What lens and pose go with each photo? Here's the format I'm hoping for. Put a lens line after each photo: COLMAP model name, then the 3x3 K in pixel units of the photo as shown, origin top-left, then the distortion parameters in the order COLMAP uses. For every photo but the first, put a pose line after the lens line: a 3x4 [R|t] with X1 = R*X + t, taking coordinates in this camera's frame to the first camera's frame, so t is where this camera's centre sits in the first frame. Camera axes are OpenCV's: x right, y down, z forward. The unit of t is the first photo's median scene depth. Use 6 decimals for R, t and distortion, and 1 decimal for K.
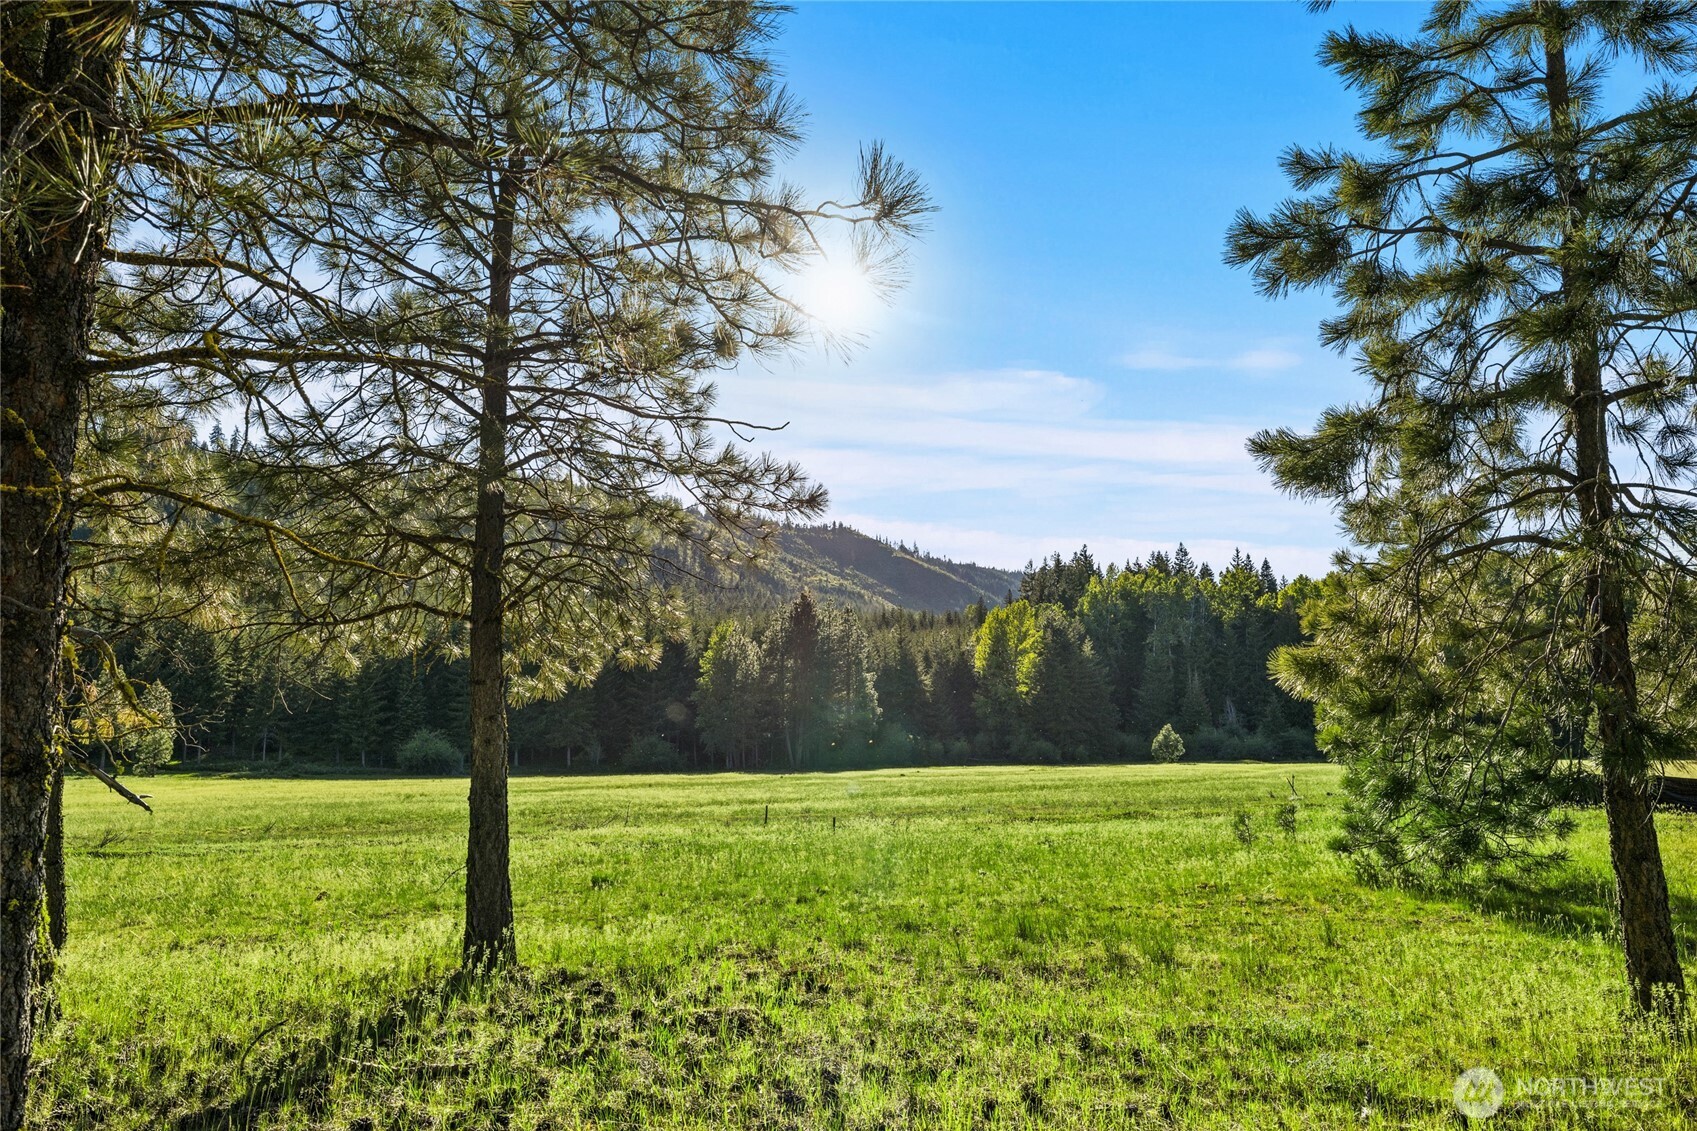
lens RADIAL K [[1330.3, 0, 848.5], [0, 1330.3, 565.5], [0, 0, 1]] dist [-0.002721, -0.000875]
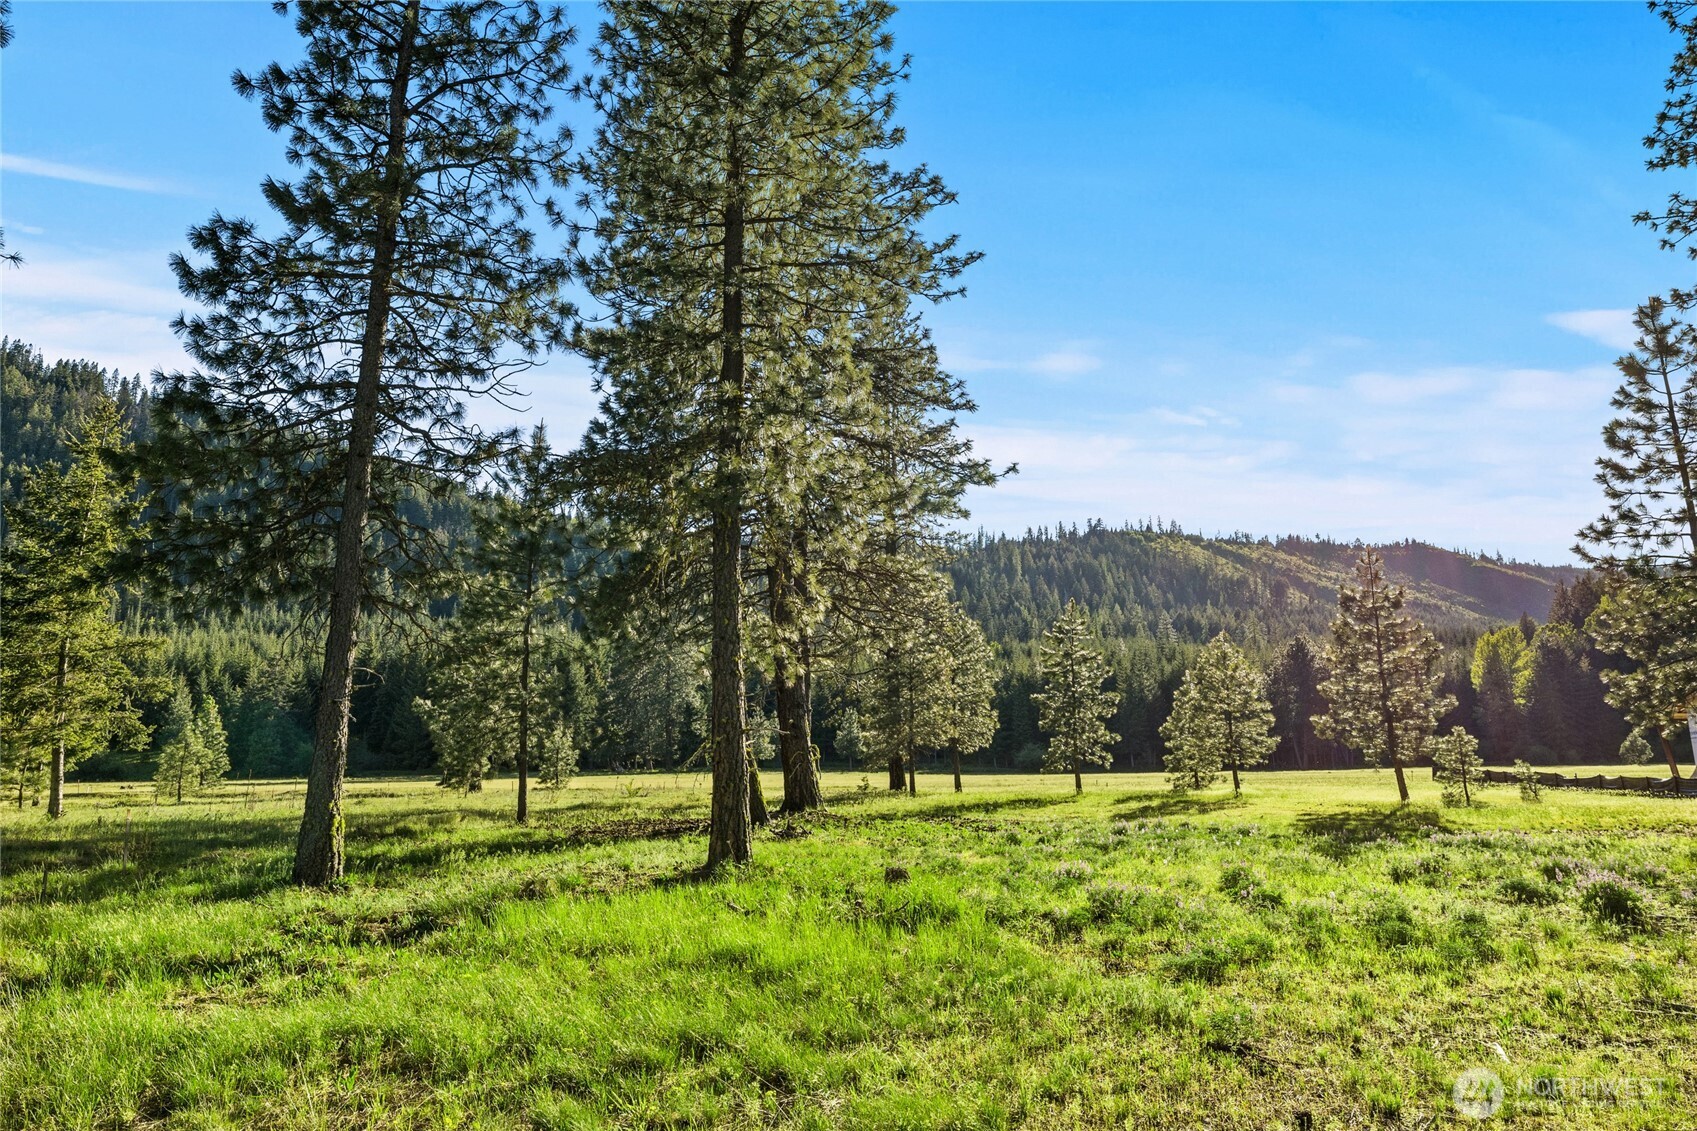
lens RADIAL K [[1083.8, 0, 819.3], [0, 1083.8, 494.2], [0, 0, 1]] dist [-0.005570, 0.002862]
pose [[0.867711, -0.120180, -0.482322, 0.075097], [0.072764, 0.990590, -0.115919, -0.024203], [0.491714, 0.065489, 0.868290, -0.159871]]
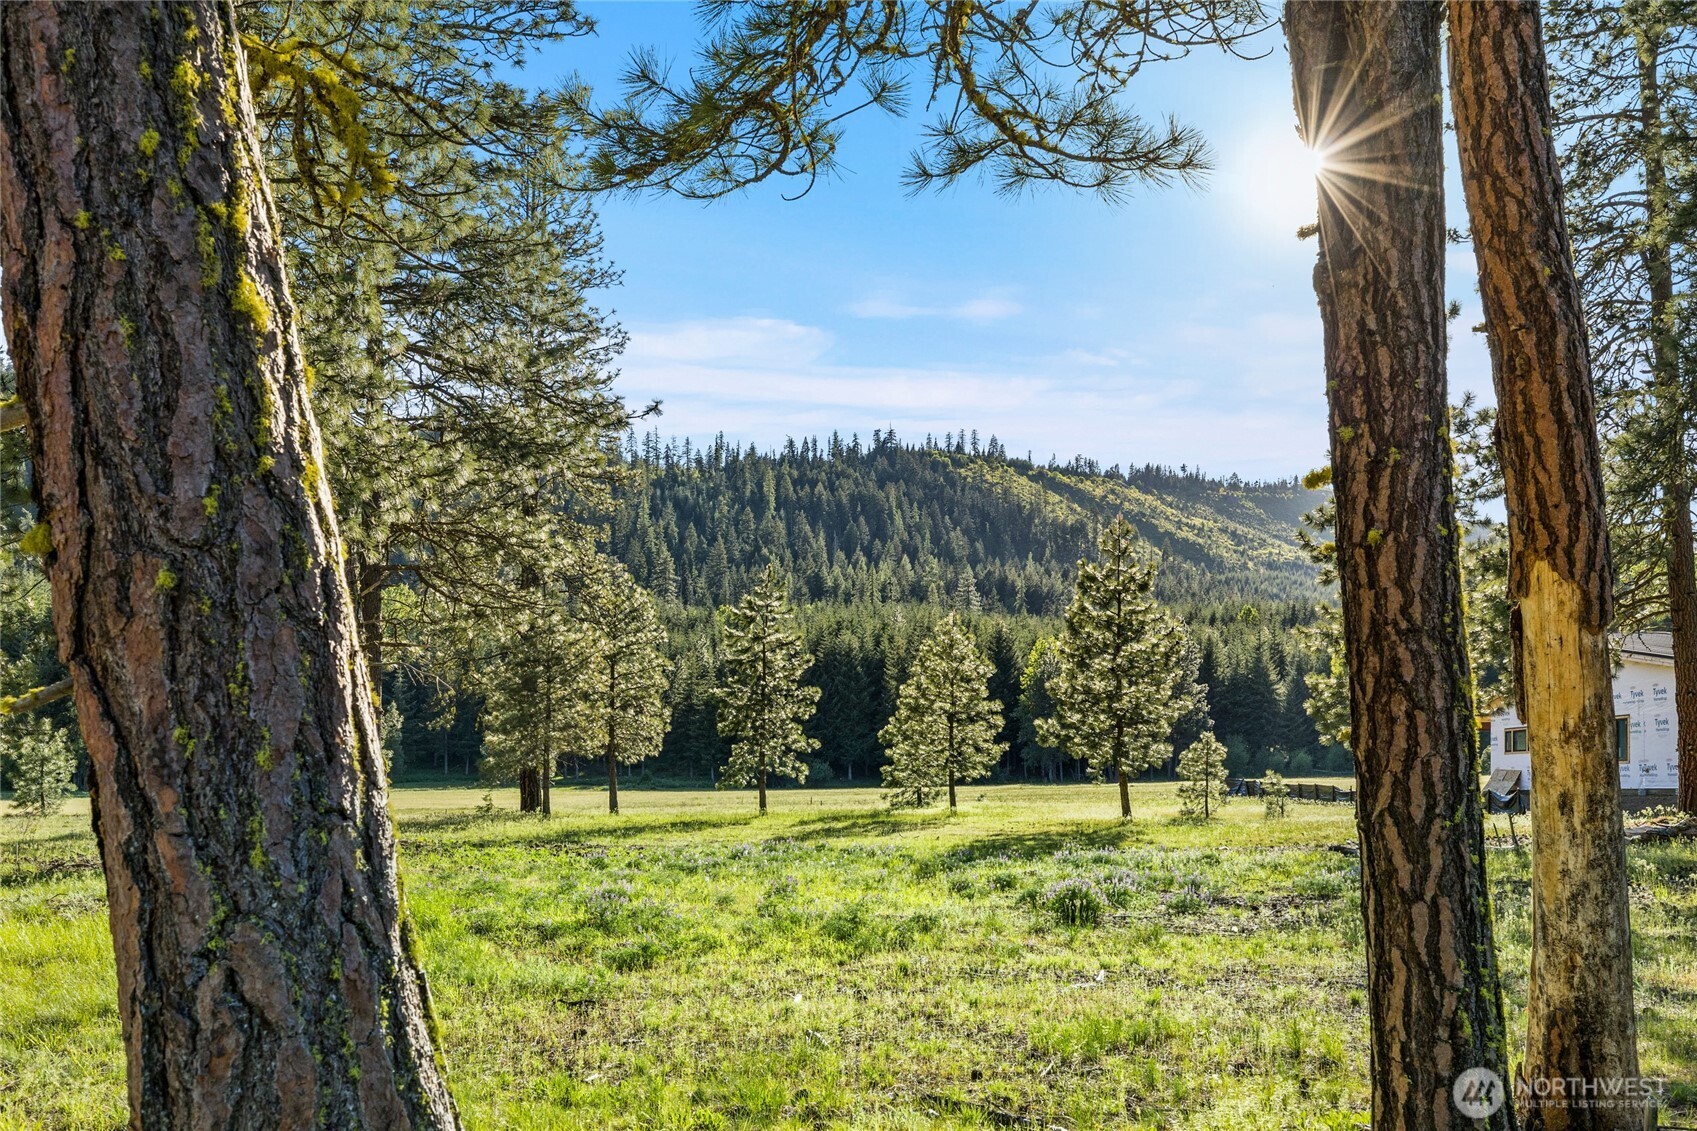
lens RADIAL K [[1604.7, 0, 847.7], [0, 1604.7, 669.8], [0, 0, 1]] dist [-0.006165, 0.003535]
pose [[0.957850, -0.023184, -0.286331, 0.091187], [0.046407, 0.996134, 0.074588, -0.026506], [0.283494, -0.084732, 0.955223, -0.174407]]
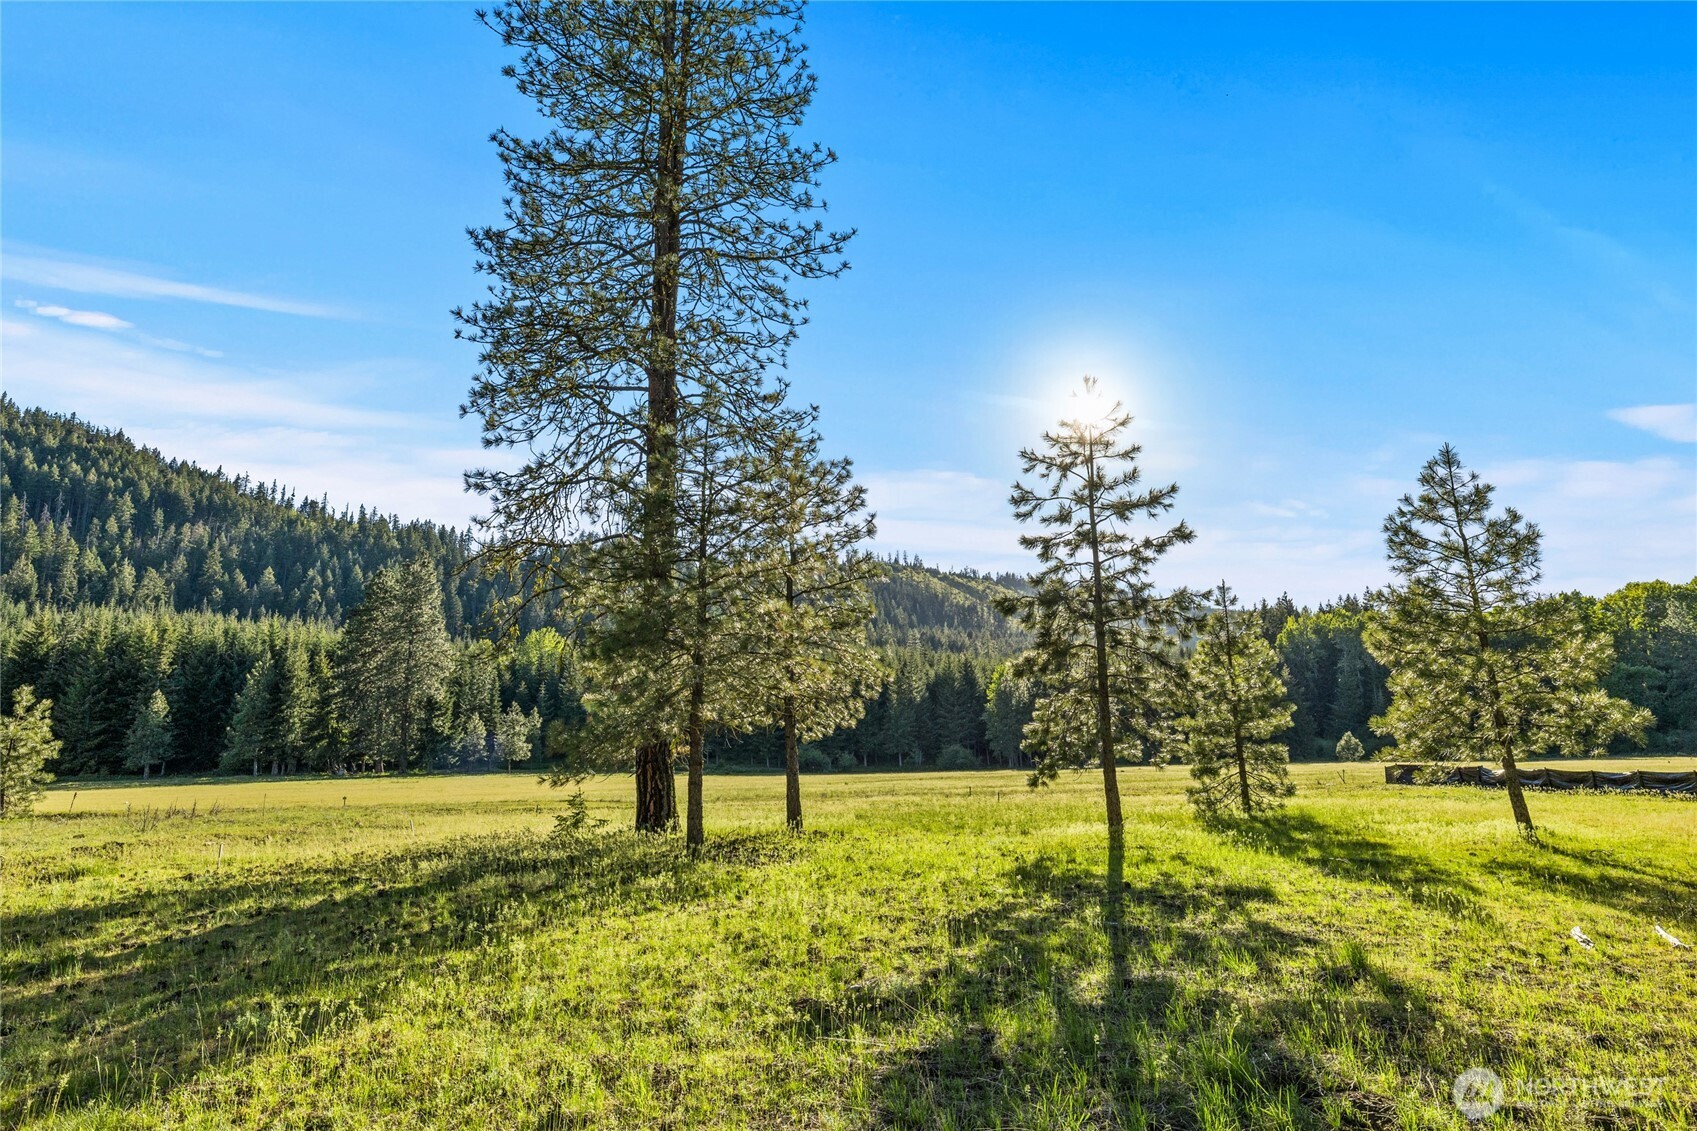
lens RADIAL K [[954.7, 0, 822.7], [0, 954.7, 532.5], [0, 0, 1]] dist [0.000787, 0.001028]
pose [[0.956926, -0.073433, -0.280891, 0.018361], [0.047899, 0.994158, -0.096722, -0.006718], [0.286353, 0.079102, 0.954853, -0.042666]]
